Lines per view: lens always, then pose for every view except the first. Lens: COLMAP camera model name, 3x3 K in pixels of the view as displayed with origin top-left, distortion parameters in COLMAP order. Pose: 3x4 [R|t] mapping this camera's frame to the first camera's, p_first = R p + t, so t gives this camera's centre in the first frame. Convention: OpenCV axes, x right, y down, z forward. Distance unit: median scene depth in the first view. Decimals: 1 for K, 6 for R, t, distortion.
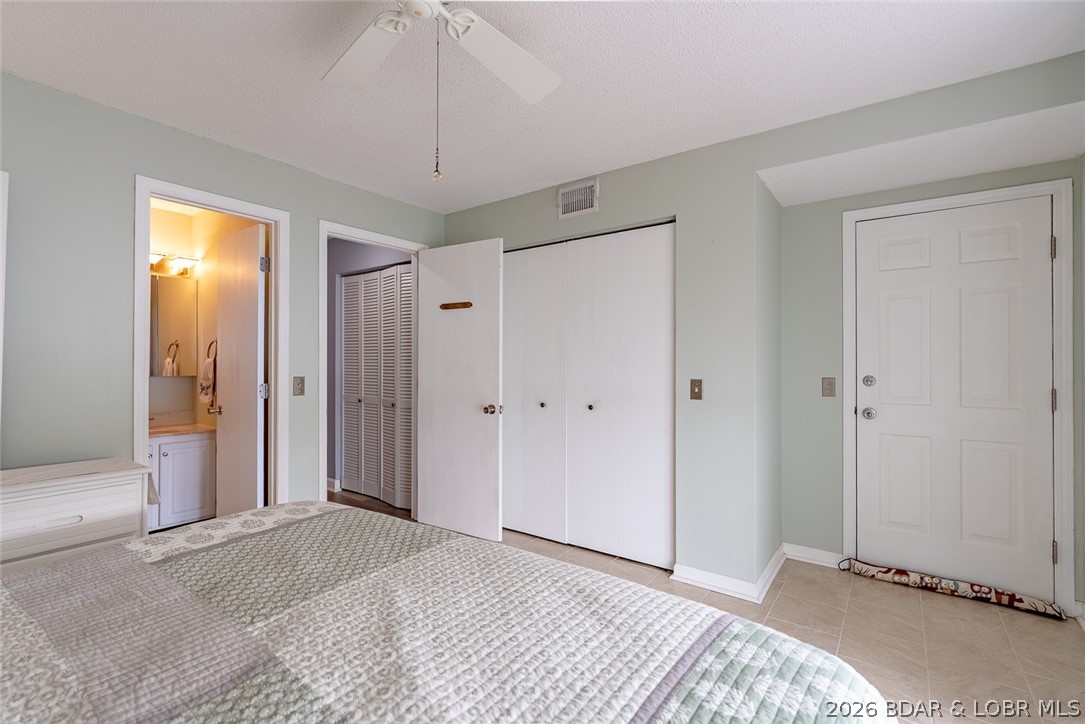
lens RADIAL K [[487.9, 0, 537.0], [0, 487.9, 360.5], [0, 0, 1]] dist [-0.005889, 0.000239]
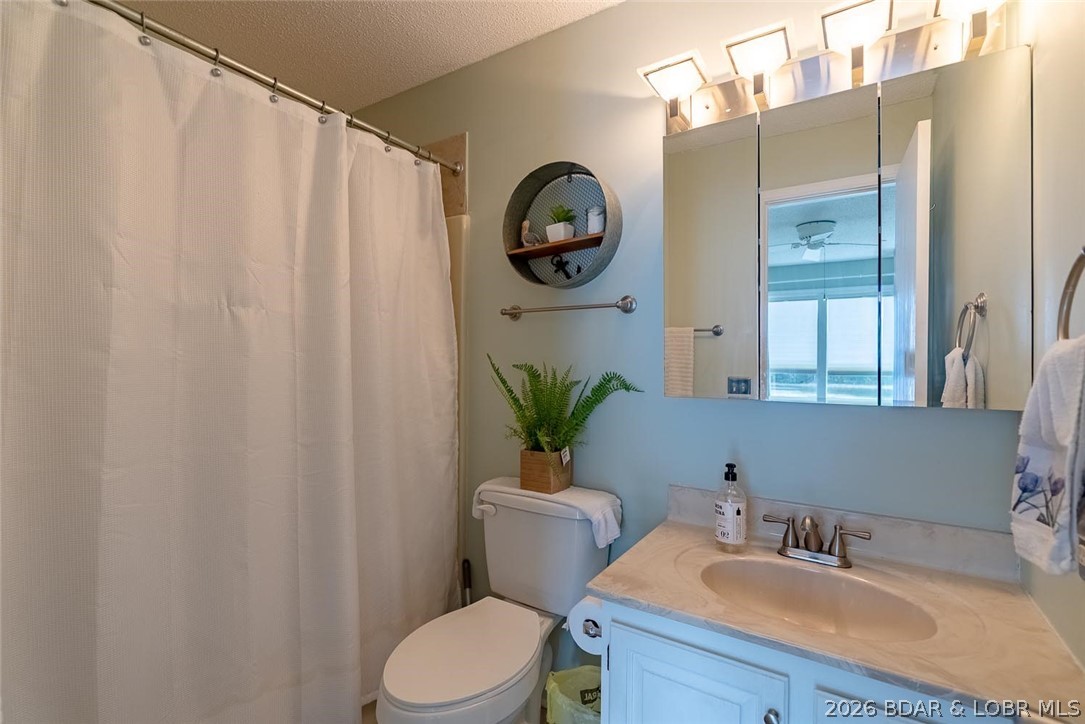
lens RADIAL K [[485.8, 0, 542.7], [0, 485.8, 362.3], [0, 0, 1]] dist [-0.001317, 0.000082]
pose [[0.078505, -0.004093, -0.996905, -1.099662], [-0.003078, 0.999986, -0.004348, 0.017049], [0.996909, 0.003409, 0.078491, 1.717115]]
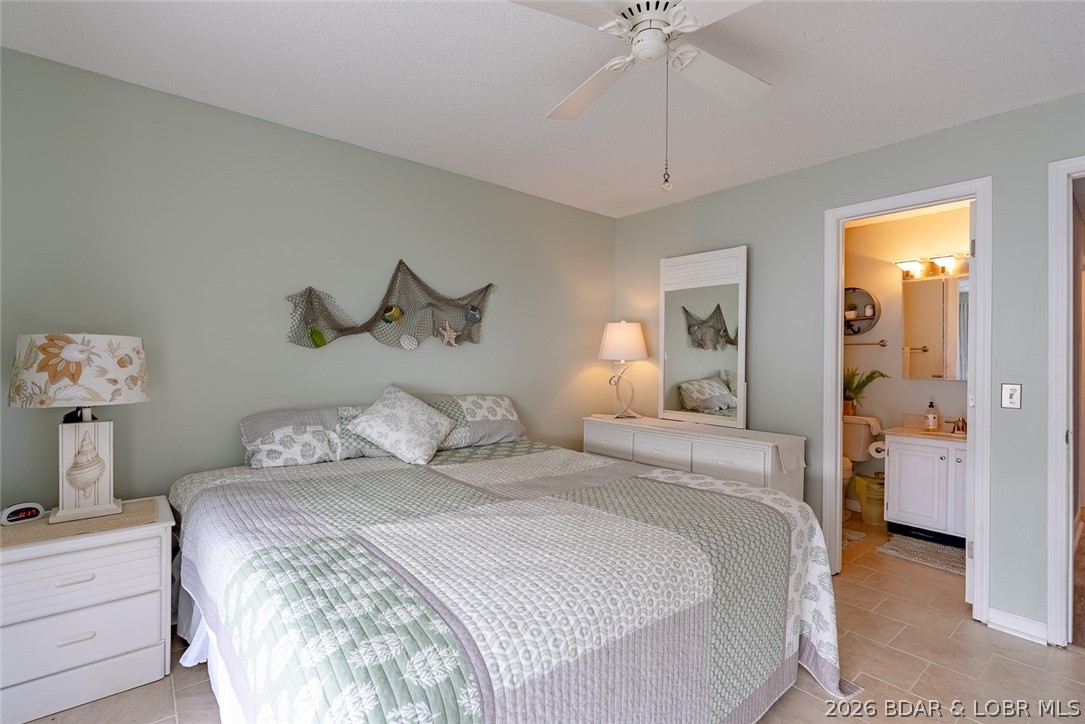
lens RADIAL K [[494.0, 0, 541.9], [0, 494.0, 362.7], [0, 0, 1]] dist [-0.006569, 0.000526]
pose [[-0.231517, -0.004711, -0.972820, 0.789481], [-0.006617, 0.999973, -0.003268, 0.014382], [0.972808, 0.005680, -0.231542, 0.848043]]
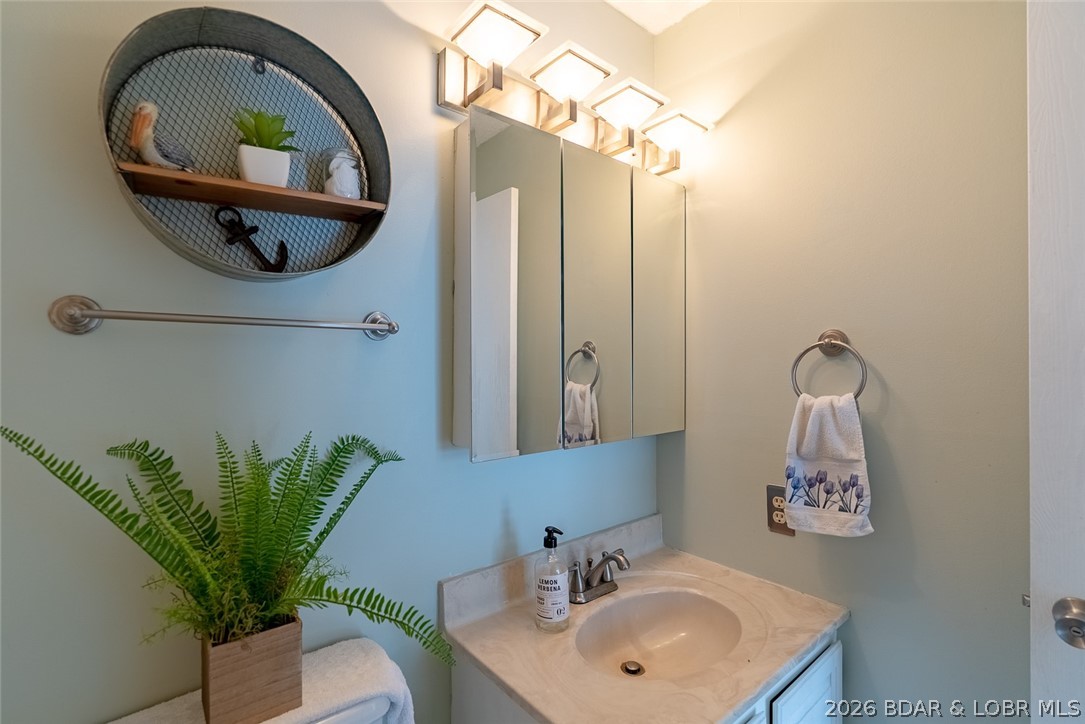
lens RADIAL K [[485.8, 0, 542.7], [0, 485.8, 362.3], [0, 0, 1]] dist [-0.001317, 0.000082]
pose [[0.972733, 0.001010, -0.231926, -1.715216], [-0.000998, 0.999999, 0.000170, -0.059007], [0.231926, 0.000066, 0.972734, 1.406787]]
